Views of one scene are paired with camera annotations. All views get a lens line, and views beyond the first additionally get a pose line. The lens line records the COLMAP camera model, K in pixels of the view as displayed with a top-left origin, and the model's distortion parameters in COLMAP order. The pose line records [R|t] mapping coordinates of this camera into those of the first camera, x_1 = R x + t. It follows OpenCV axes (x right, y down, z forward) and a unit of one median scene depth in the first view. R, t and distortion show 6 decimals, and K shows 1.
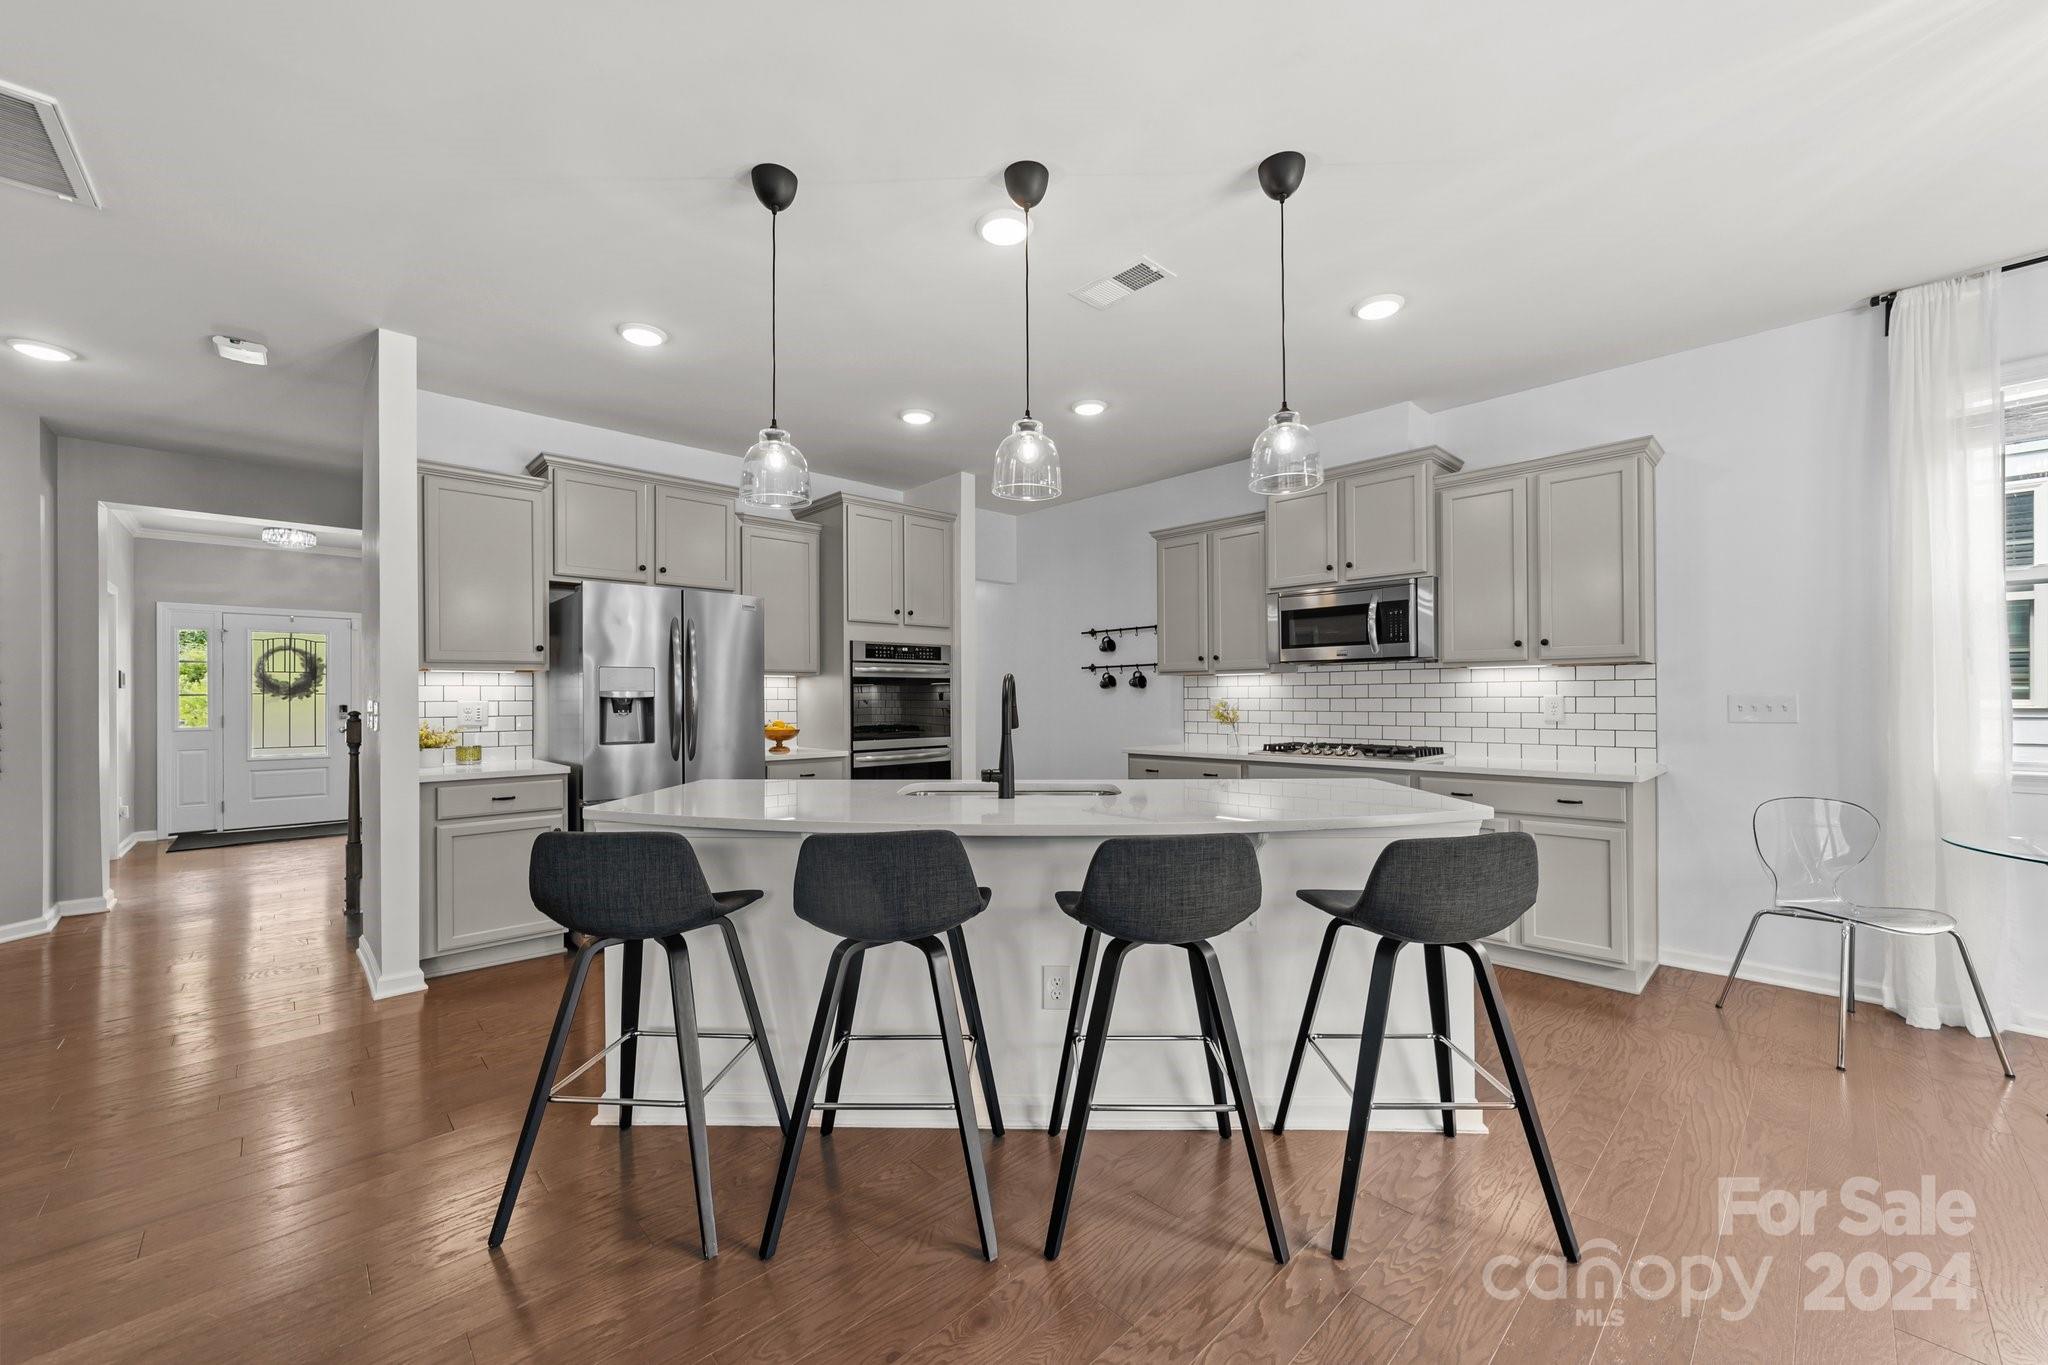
lens RADIAL K [[787.5, 0, 1004.3], [0, 787.5, 692.8], [0, 0, 1]] dist [-0.013465, 0.006462]
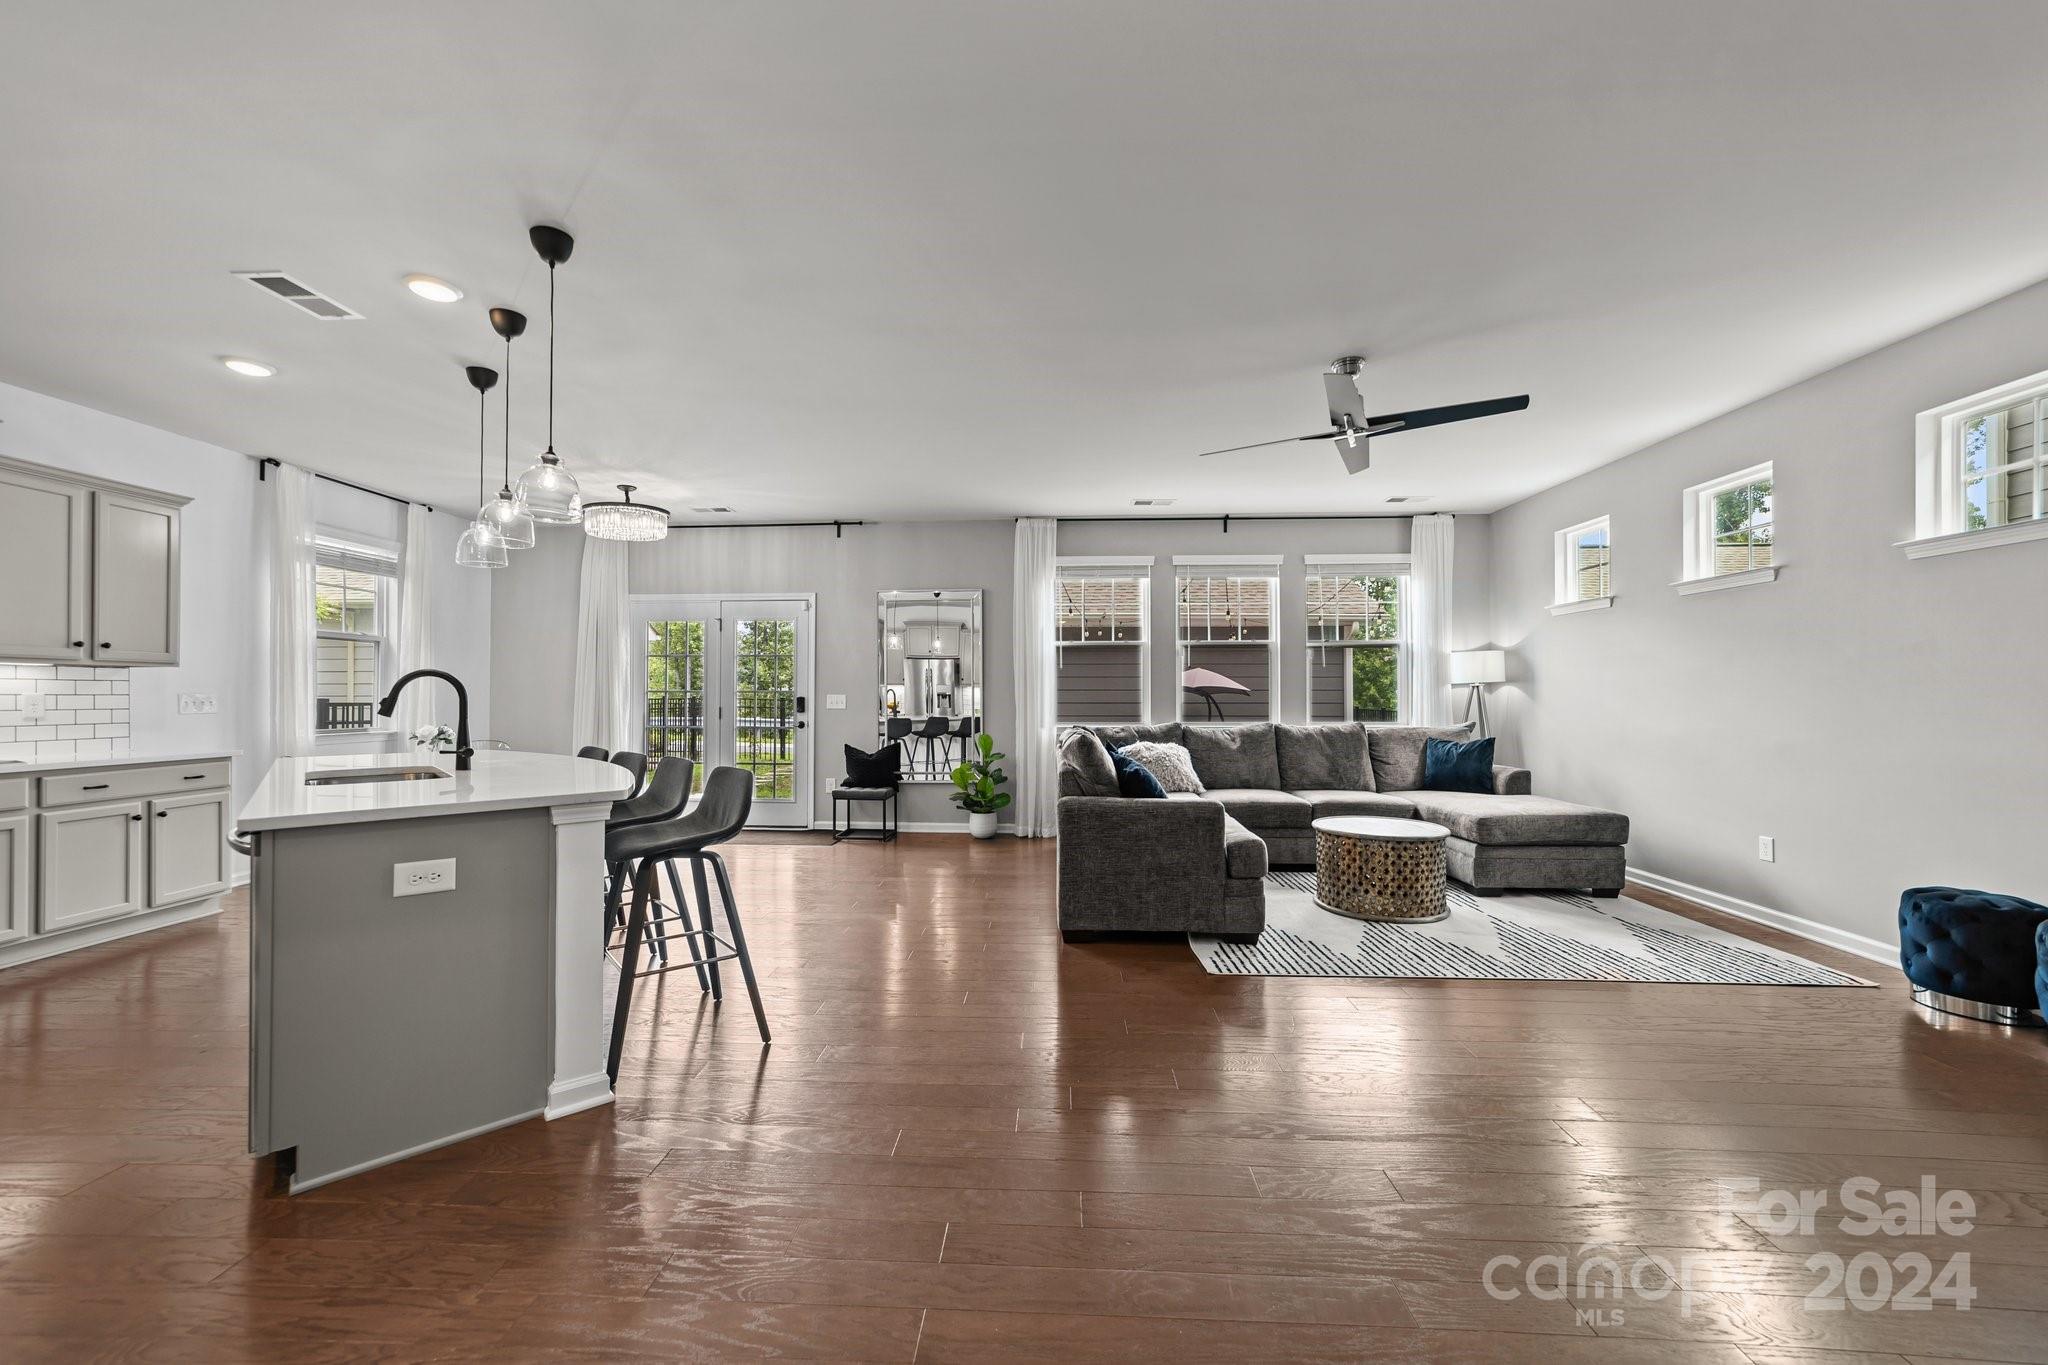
lens RADIAL K [[787.5, 0, 1025.4], [0, 787.5, 689.7], [0, 0, 1]] dist [-0.013465, 0.006462]
pose [[-0.693878, 0.011670, 0.719998, -0.923363], [0.001031, 0.999884, -0.015213, 0.014984], [-0.720092, -0.009813, -0.693809, 0.747800]]
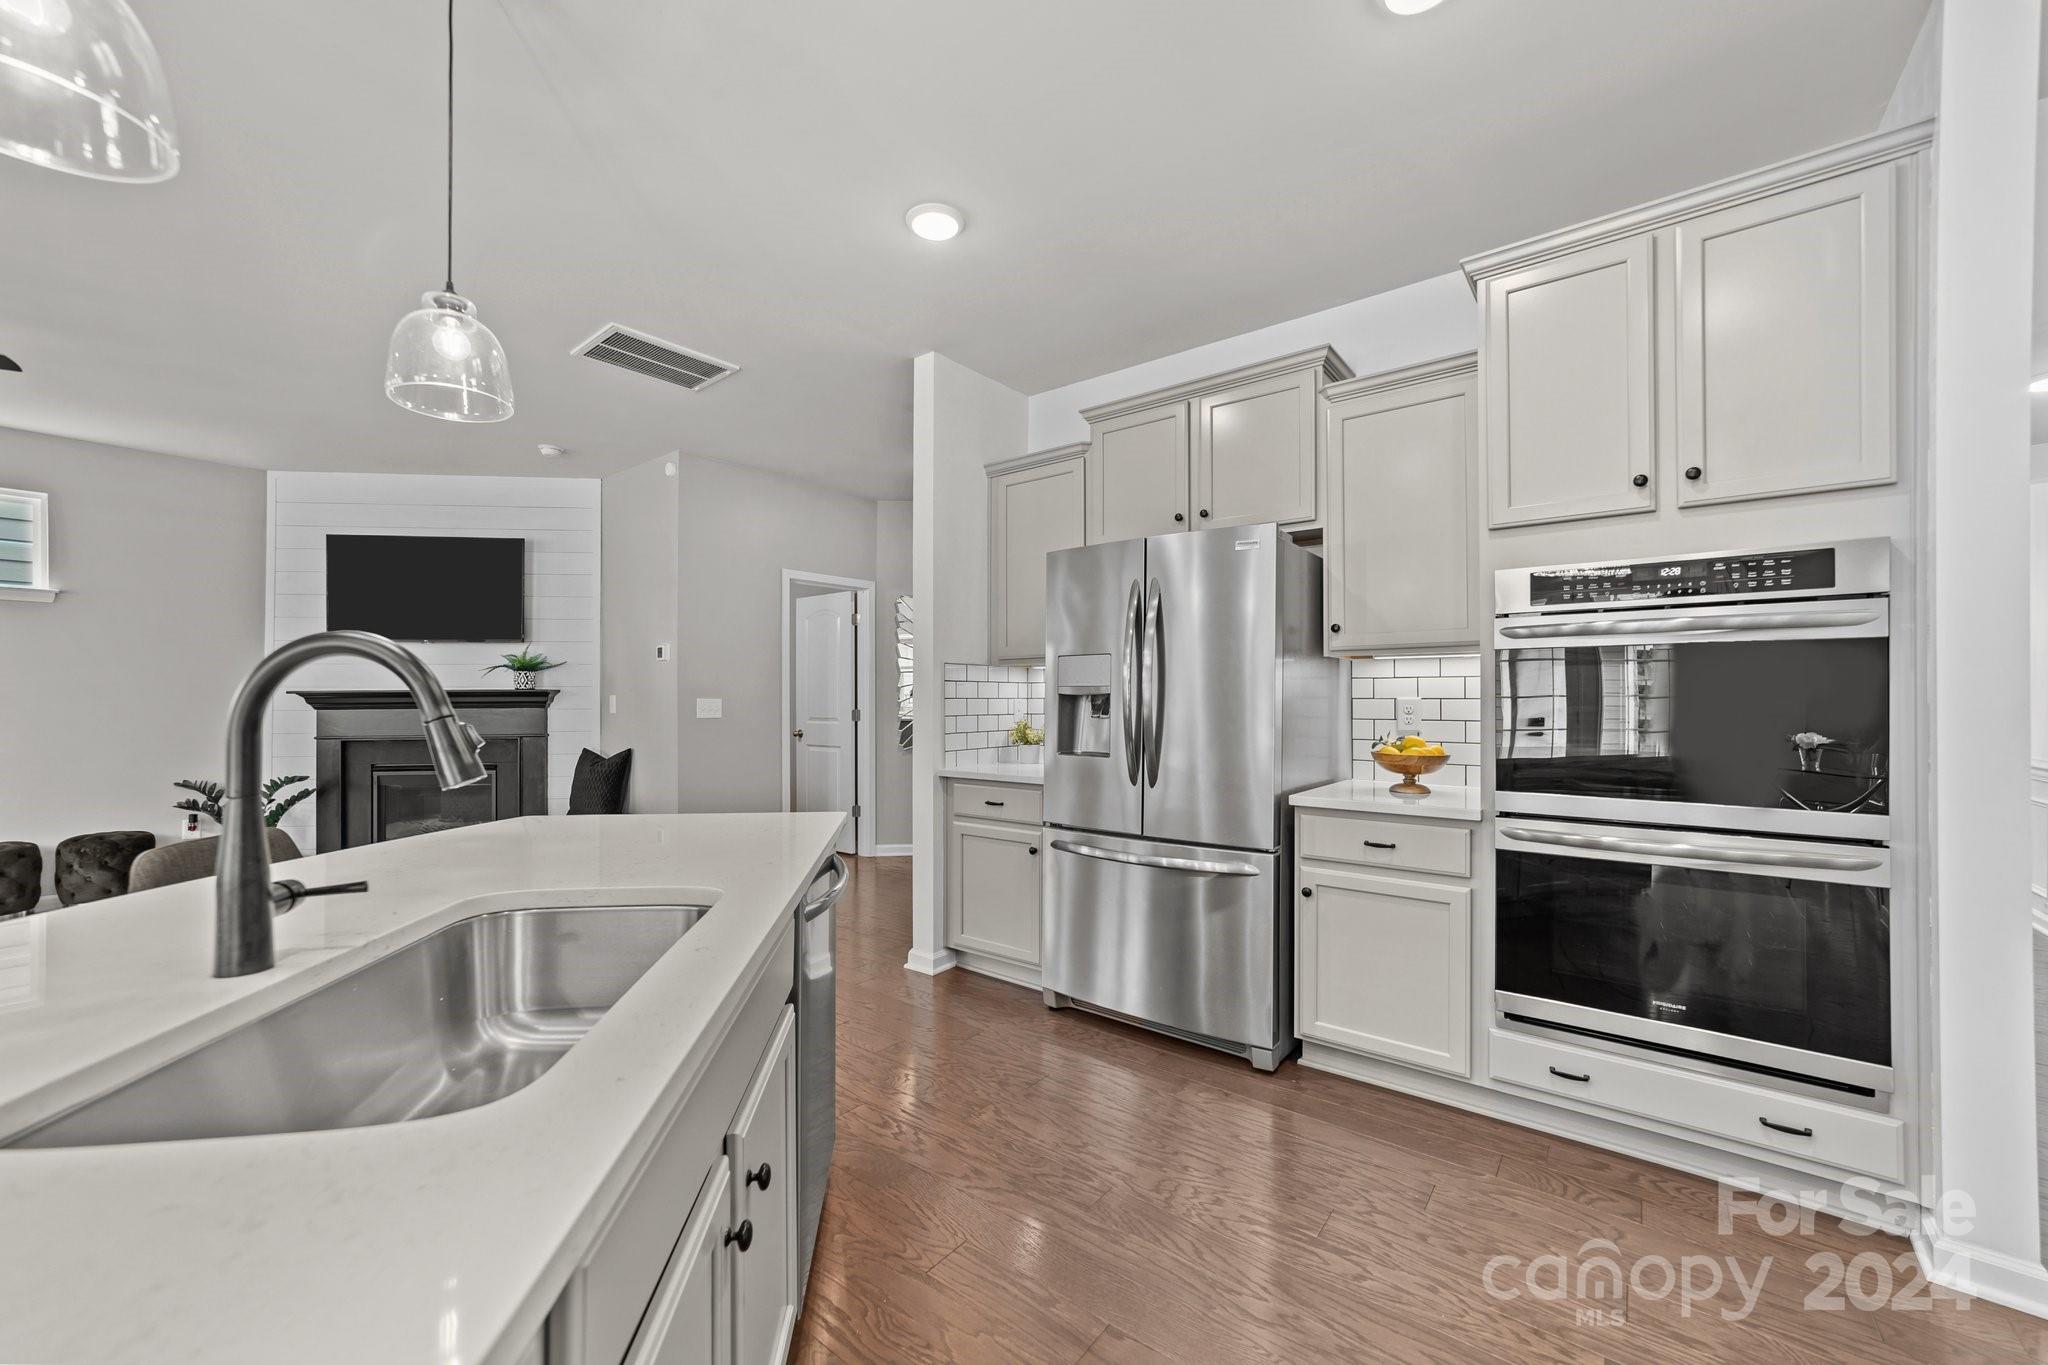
lens RADIAL K [[787.5, 0, 1026.2], [0, 787.5, 693.0], [0, 0, 1]] dist [-0.013465, 0.006462]
pose [[0.153609, -0.000594, -0.988131, 0.260894], [0.006080, 0.999981, 0.000344, 0.003182], [0.988113, -0.006060, 0.153610, 0.795251]]
